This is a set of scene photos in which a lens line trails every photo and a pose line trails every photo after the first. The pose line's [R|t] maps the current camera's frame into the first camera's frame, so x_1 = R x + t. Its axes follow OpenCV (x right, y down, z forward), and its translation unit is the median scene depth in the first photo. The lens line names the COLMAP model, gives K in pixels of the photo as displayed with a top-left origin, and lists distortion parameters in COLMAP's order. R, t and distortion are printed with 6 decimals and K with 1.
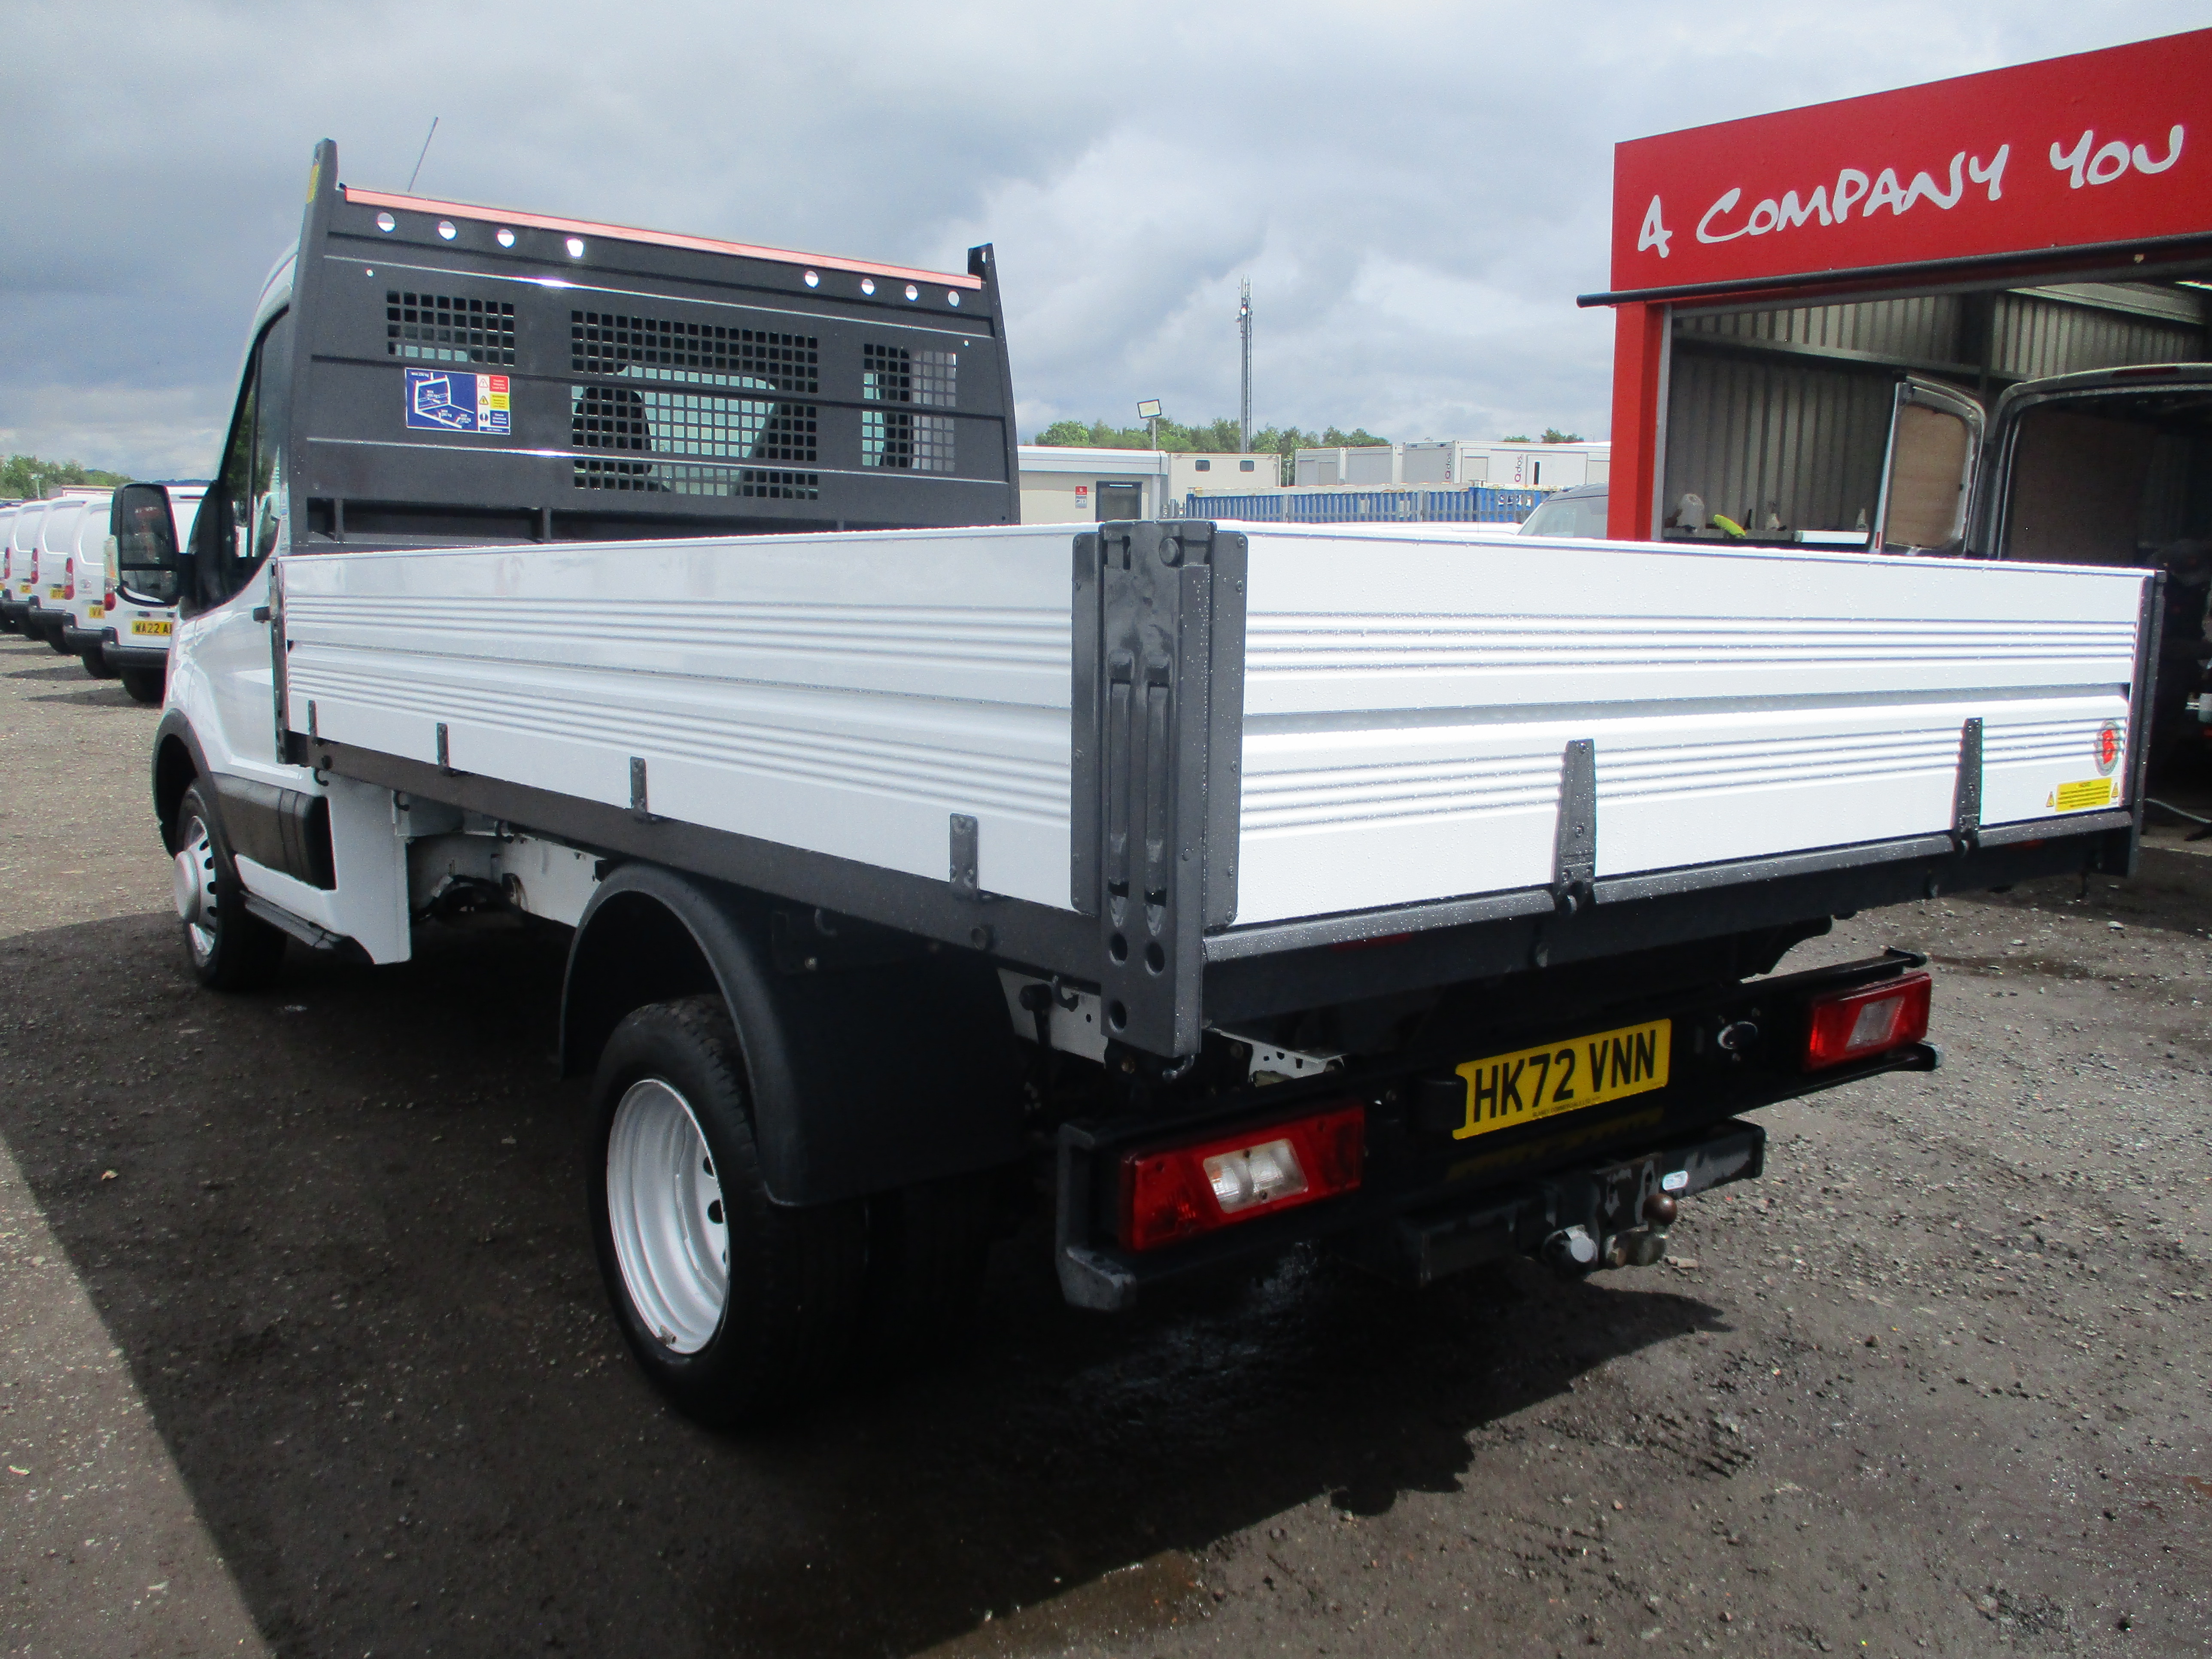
lens RADIAL K [[1841.6, 0, 1102.4], [0, 1841.6, 858.9], [0, 0, 1]] dist [-0.046222, 0.034236]
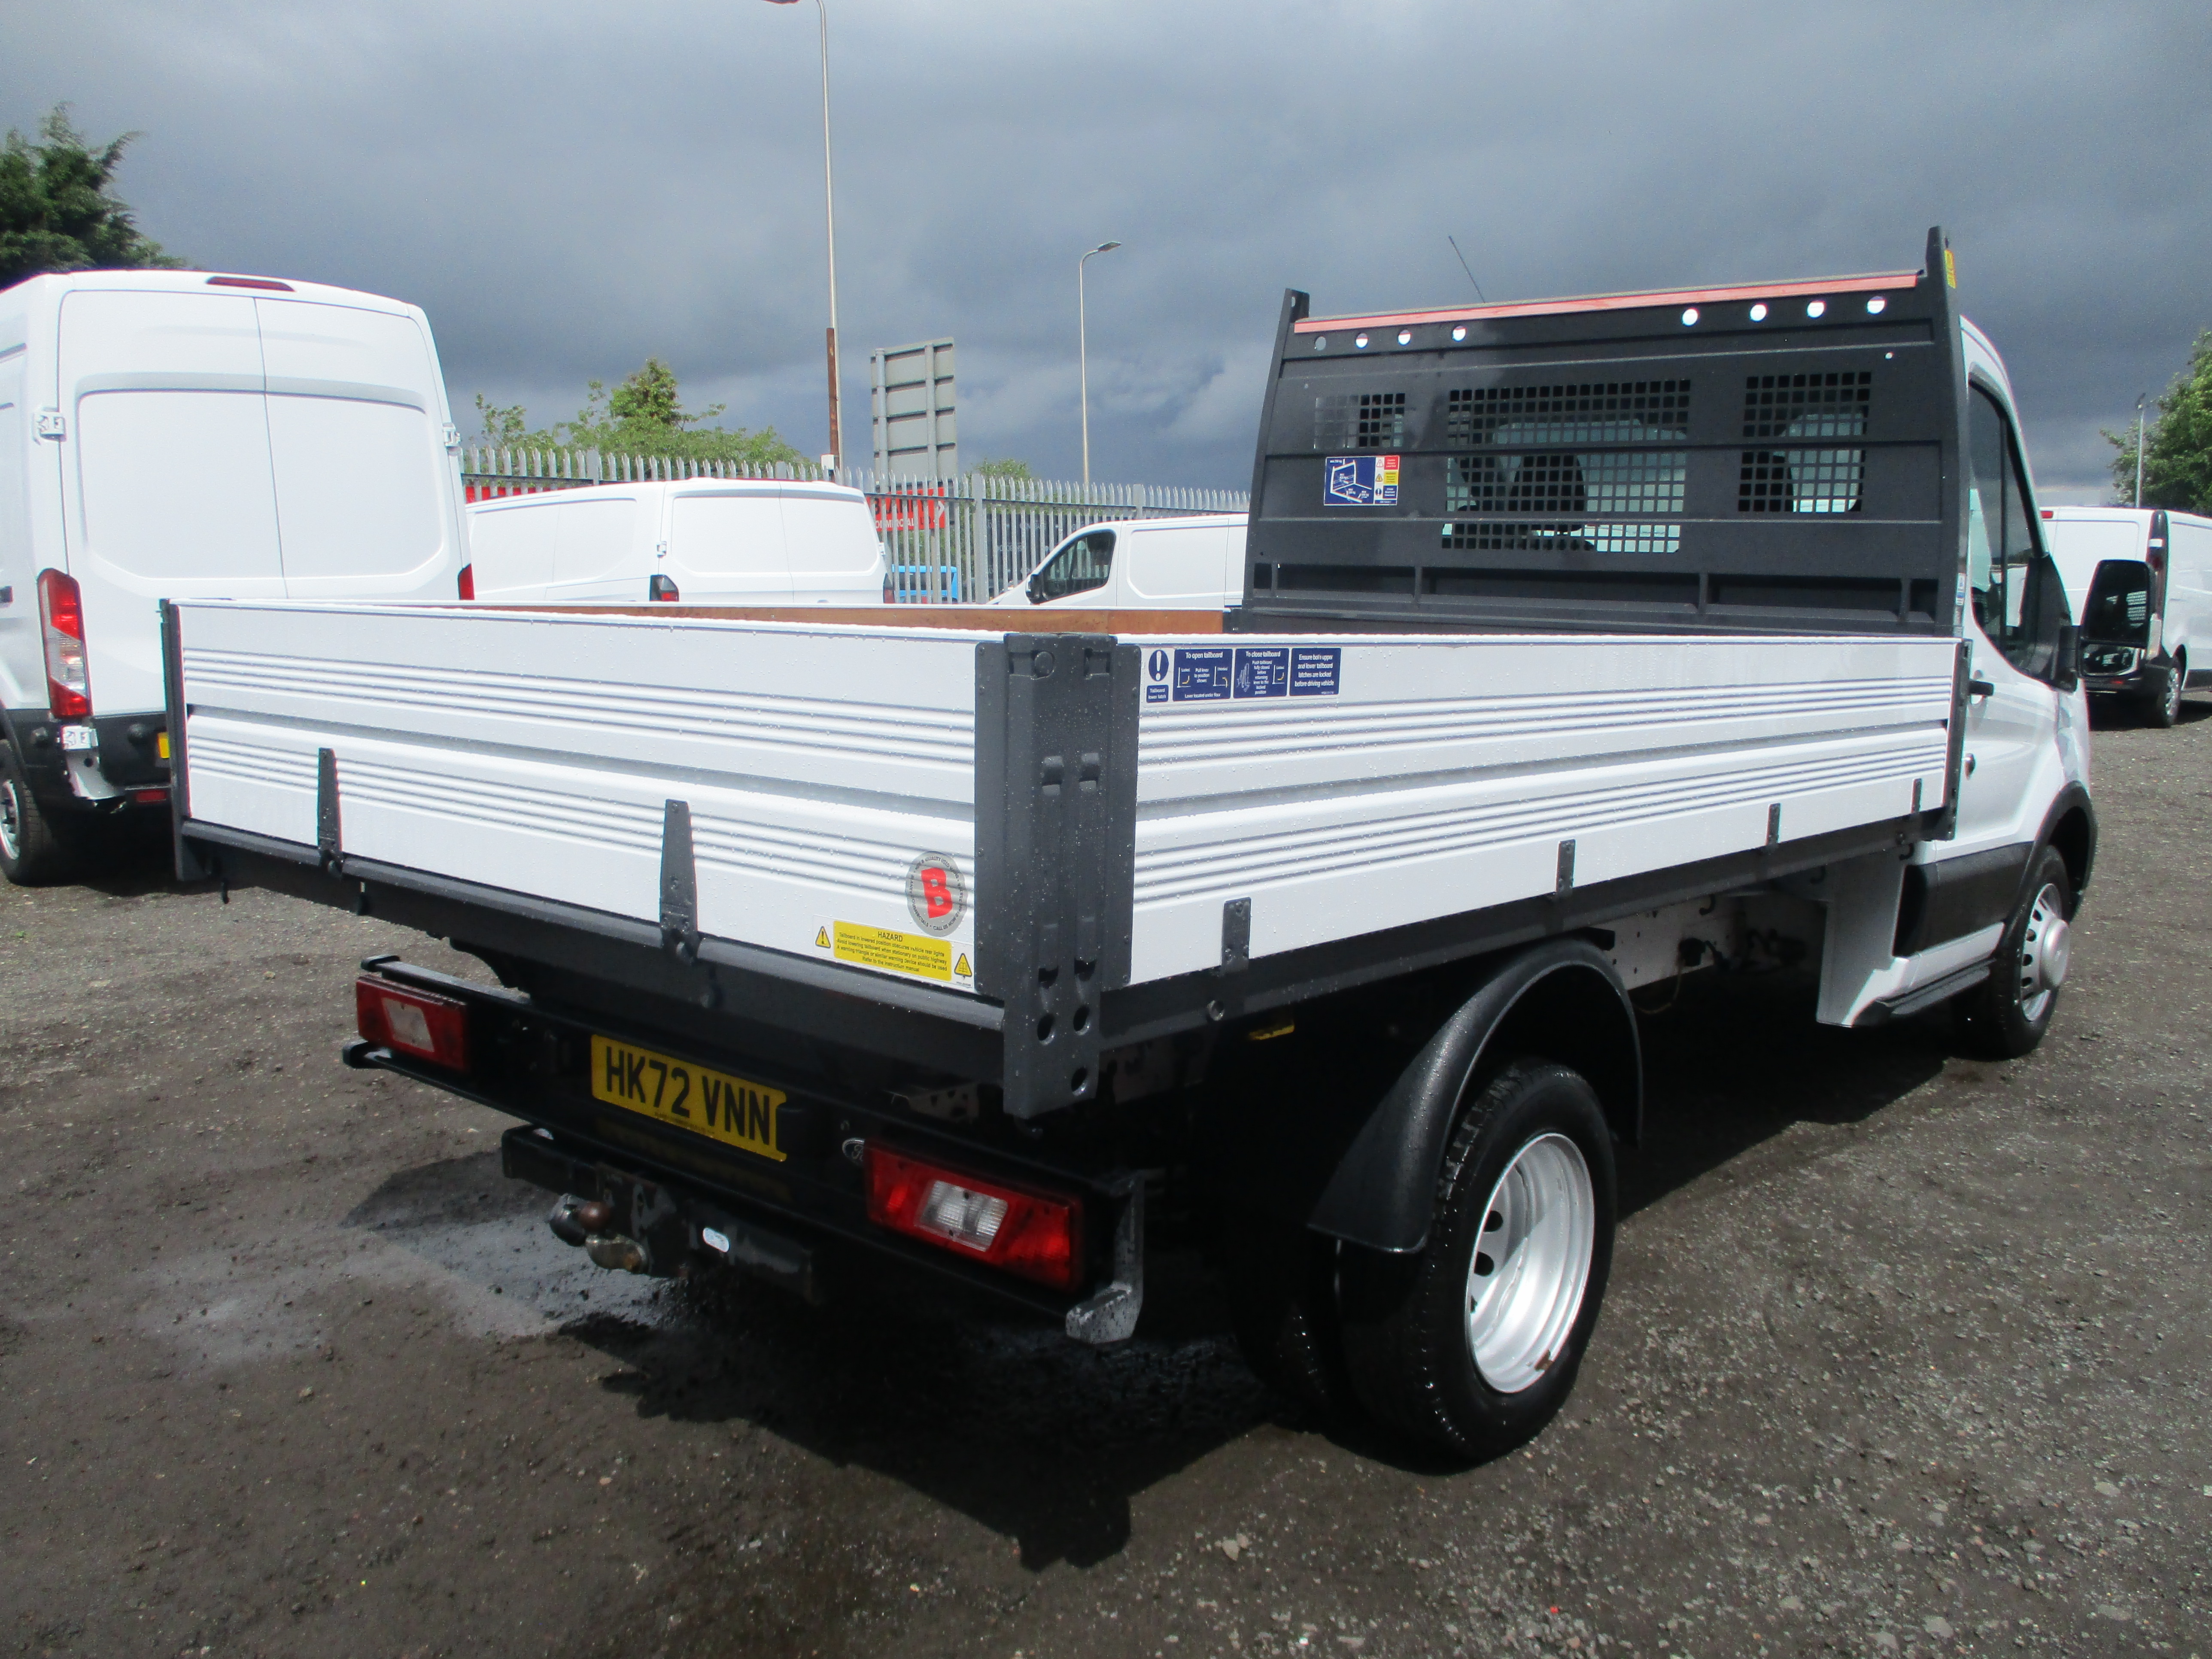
lens RADIAL K [[1875.9, 0, 1106.0], [0, 1875.9, 829.5], [0, 0, 1]] dist [-0.084589, 0.007143]
pose [[0.181381, 0.115284, -0.976632, 0.849741], [-0.156530, 0.983829, 0.087062, -0.106270], [0.970876, 0.137081, 0.196493, 0.633262]]
